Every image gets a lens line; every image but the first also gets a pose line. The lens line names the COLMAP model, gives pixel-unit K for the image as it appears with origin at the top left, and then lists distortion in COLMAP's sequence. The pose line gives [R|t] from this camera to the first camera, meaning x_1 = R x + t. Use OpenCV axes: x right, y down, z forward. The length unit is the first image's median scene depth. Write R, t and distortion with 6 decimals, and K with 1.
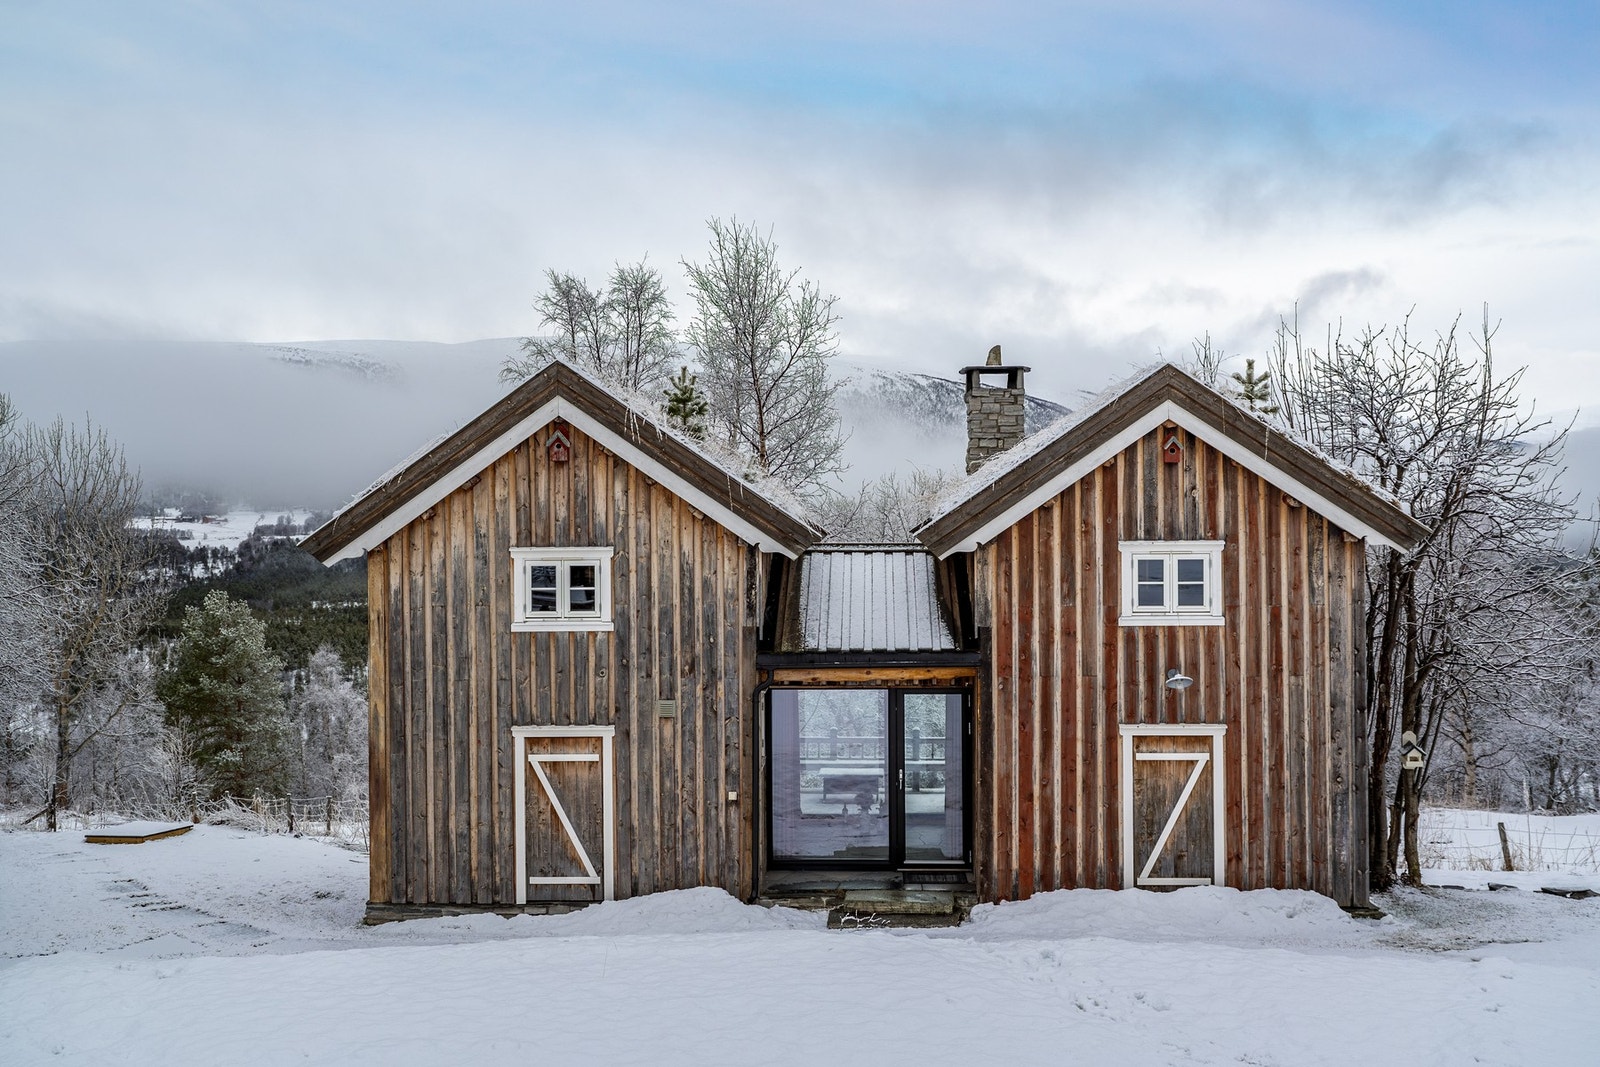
lens RADIAL K [[1518.8, 0, 798.9], [0, 1518.8, 550.8], [0, 0, 1]] dist [0.006578, -0.002315]
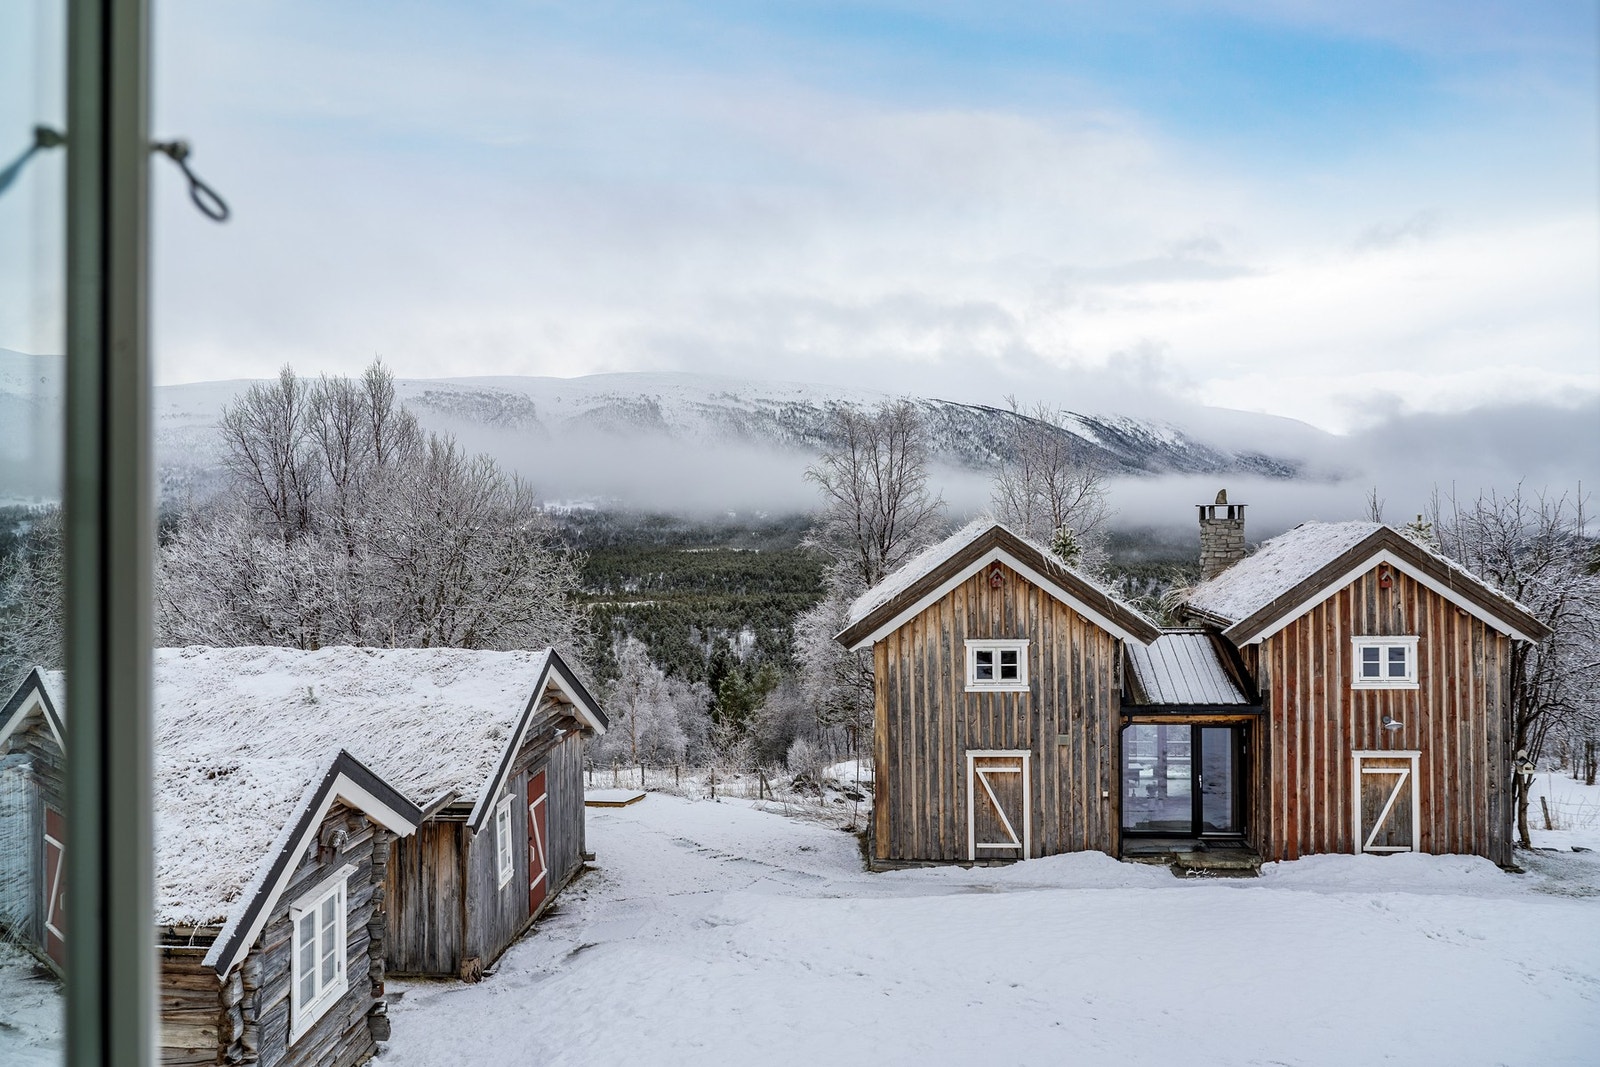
lens RADIAL K [[1220.8, 0, 767.0], [0, 1220.8, 537.6], [0, 0, 1]] dist [-0.000406, 0.000890]
pose [[0.999207, -0.005236, -0.039466, -0.348411], [0.005441, 0.999972, 0.005086, -0.118640], [0.039439, -0.005297, 0.999208, -0.304691]]
